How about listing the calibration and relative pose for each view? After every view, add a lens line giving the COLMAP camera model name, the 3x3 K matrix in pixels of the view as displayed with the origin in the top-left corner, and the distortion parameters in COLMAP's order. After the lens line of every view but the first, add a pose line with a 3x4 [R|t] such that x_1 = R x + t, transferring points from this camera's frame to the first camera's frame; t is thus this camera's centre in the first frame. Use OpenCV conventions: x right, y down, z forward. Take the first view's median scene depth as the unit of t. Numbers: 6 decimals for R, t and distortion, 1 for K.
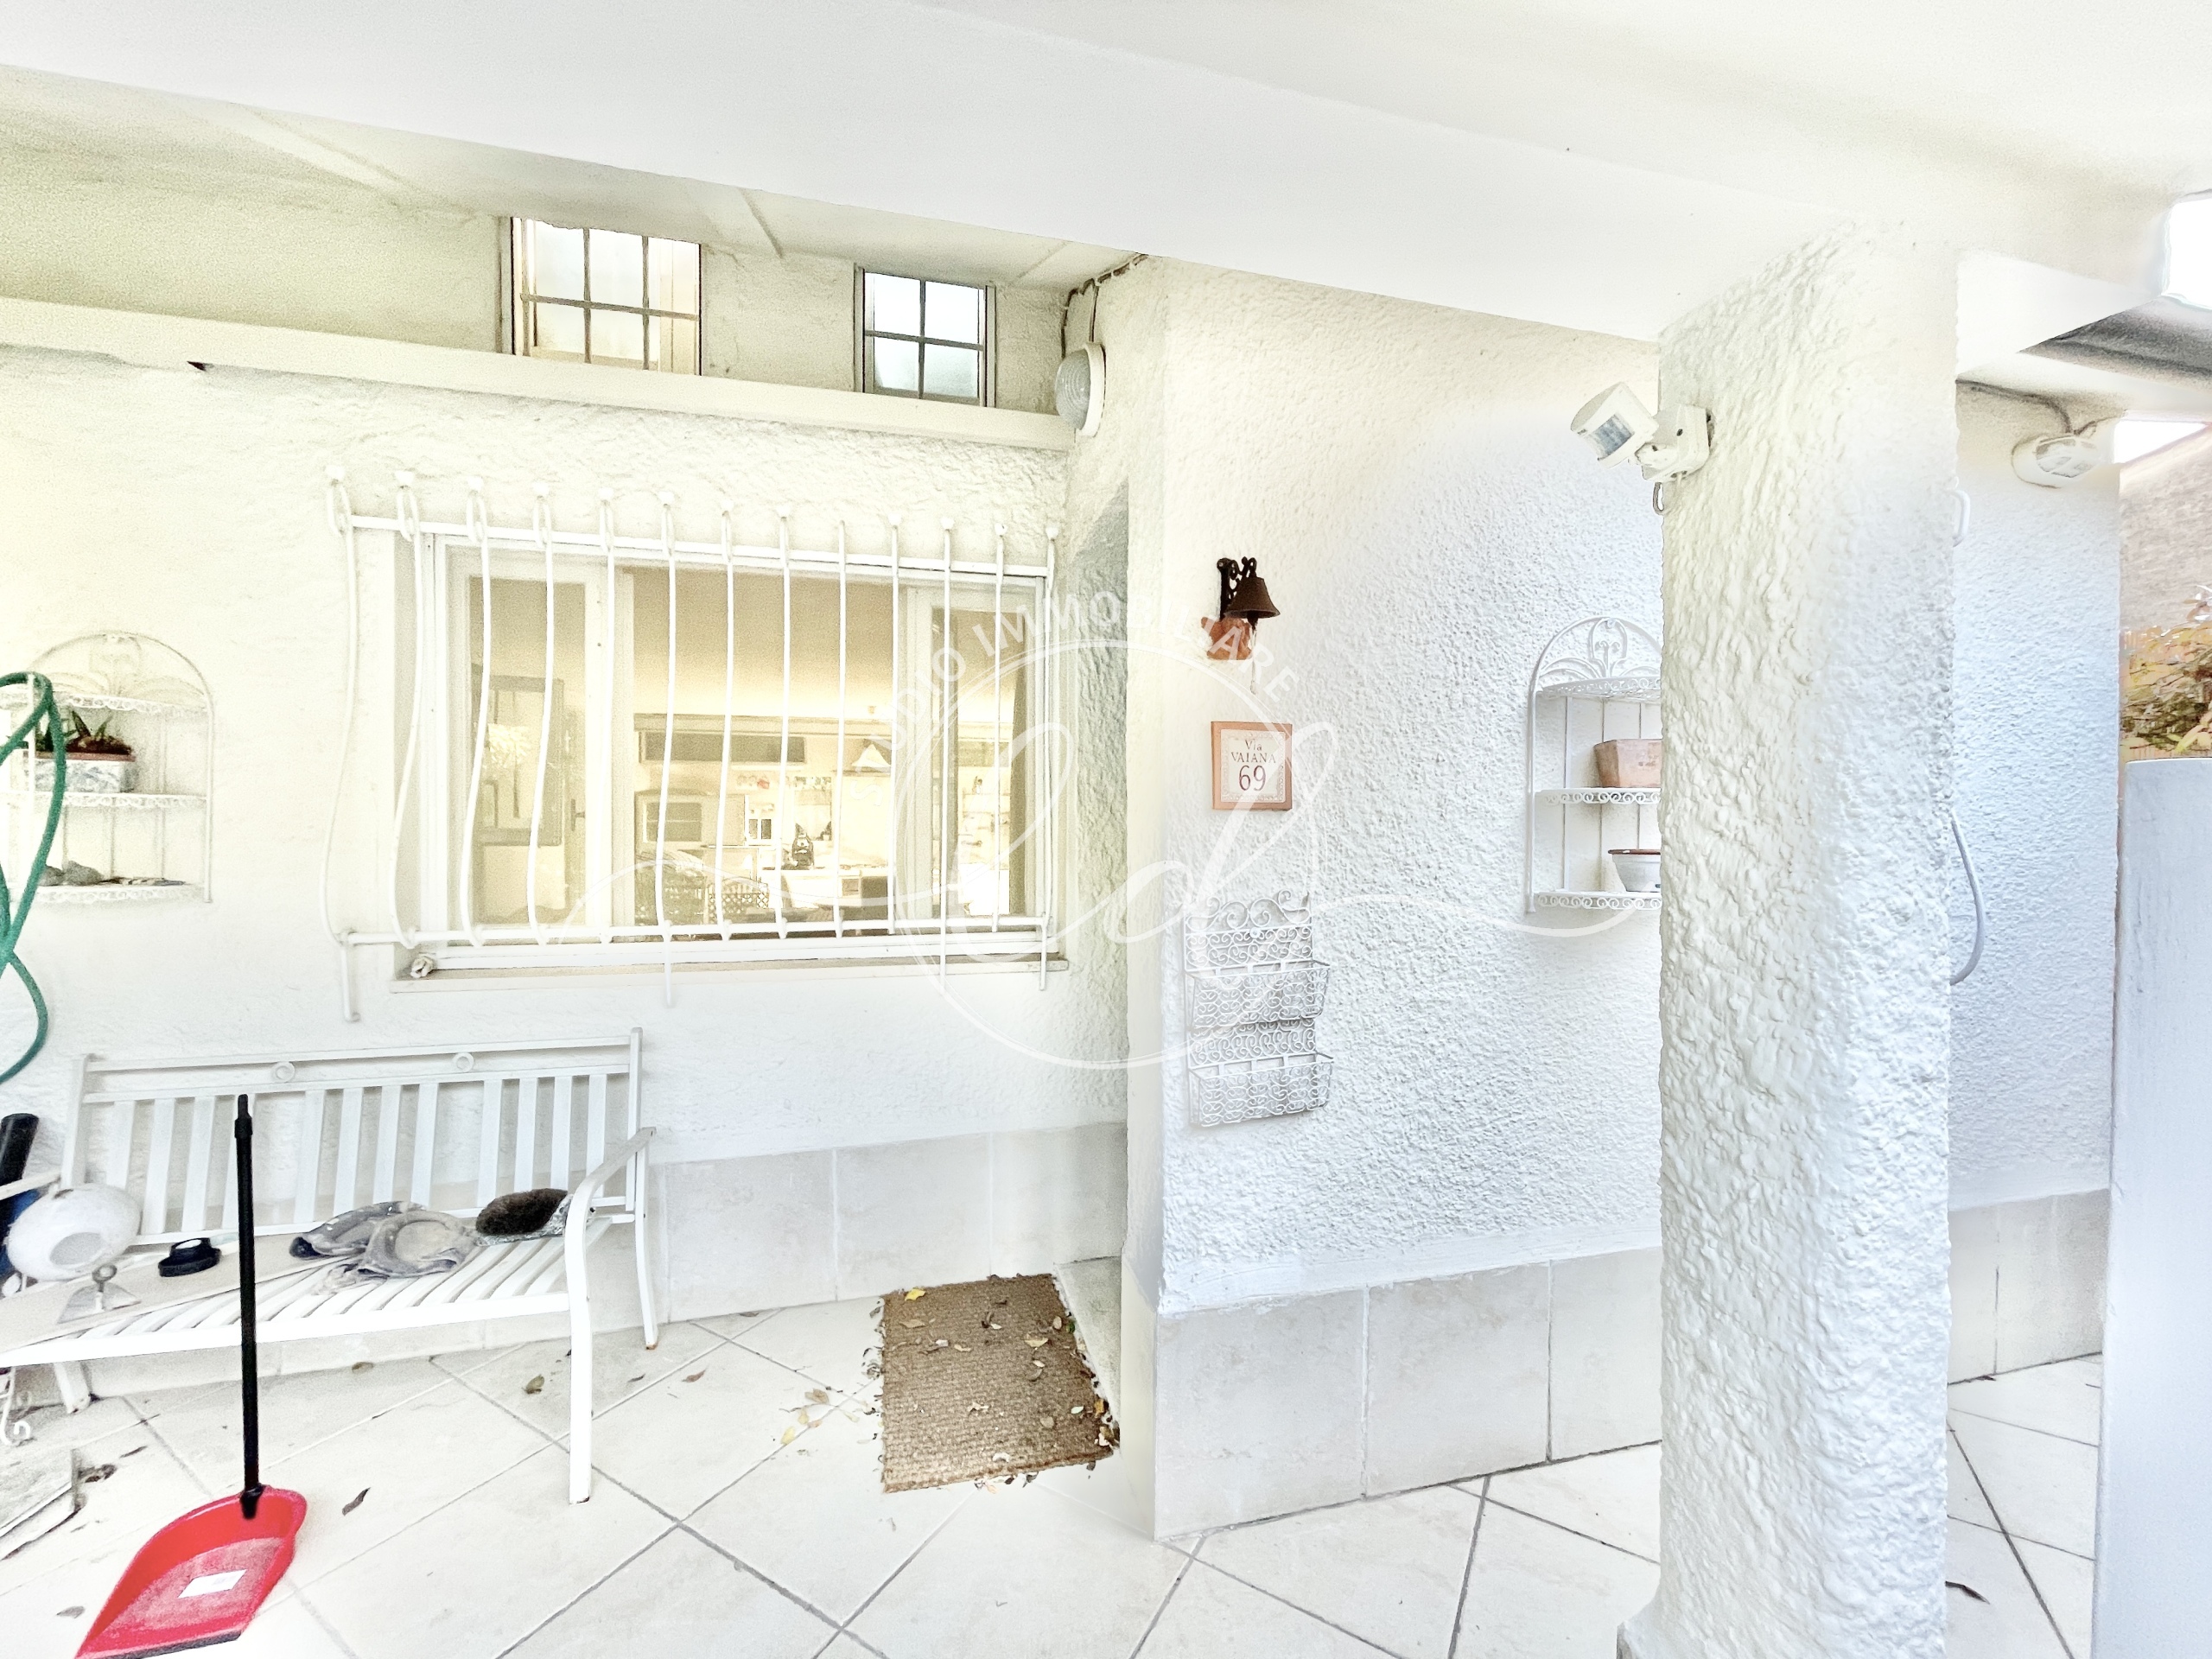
lens RADIAL K [[886.1, 0, 1103.0], [0, 886.1, 832.4], [0, 0, 1]] dist [-0.002413, -0.000195]
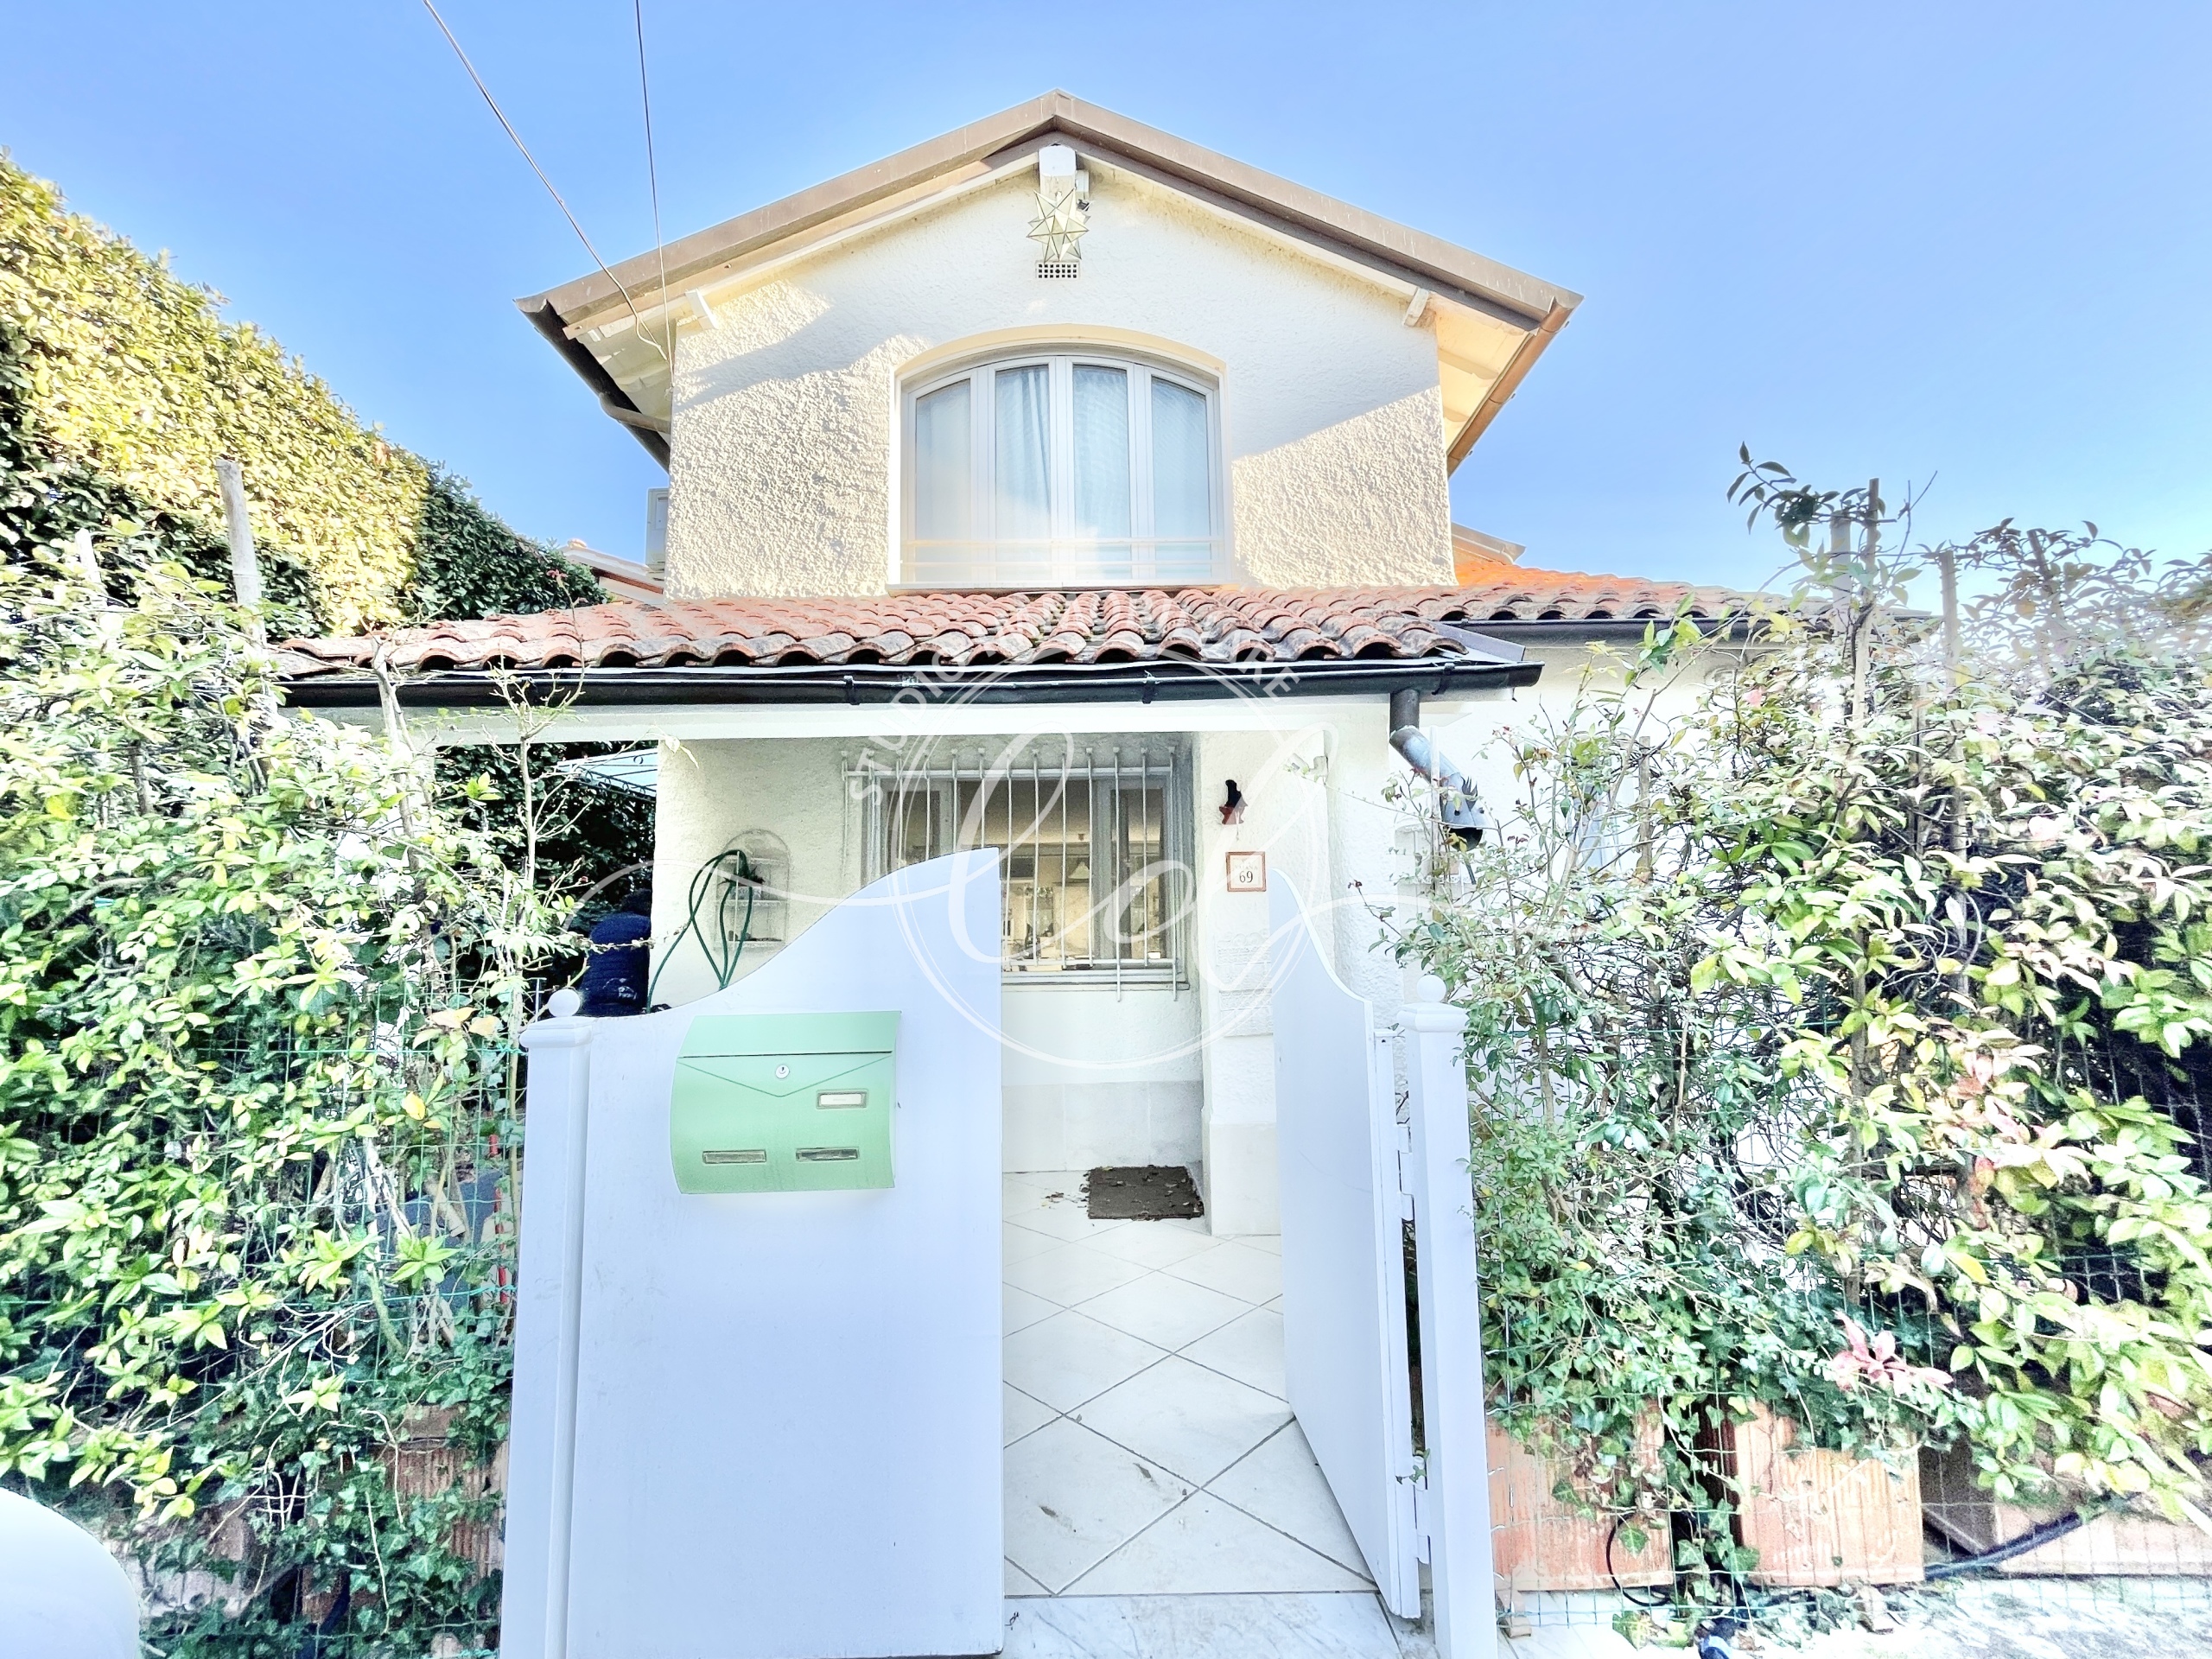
lens RADIAL K [[886.1, 0, 1108.4], [0, 886.1, 830.1], [0, 0, 1]] dist [-0.002413, -0.000195]
pose [[0.972068, -0.048549, -0.229622, 0.297560], [0.020459, 0.992175, -0.123168, 0.075455], [0.233805, 0.115030, 0.965455, -1.029495]]
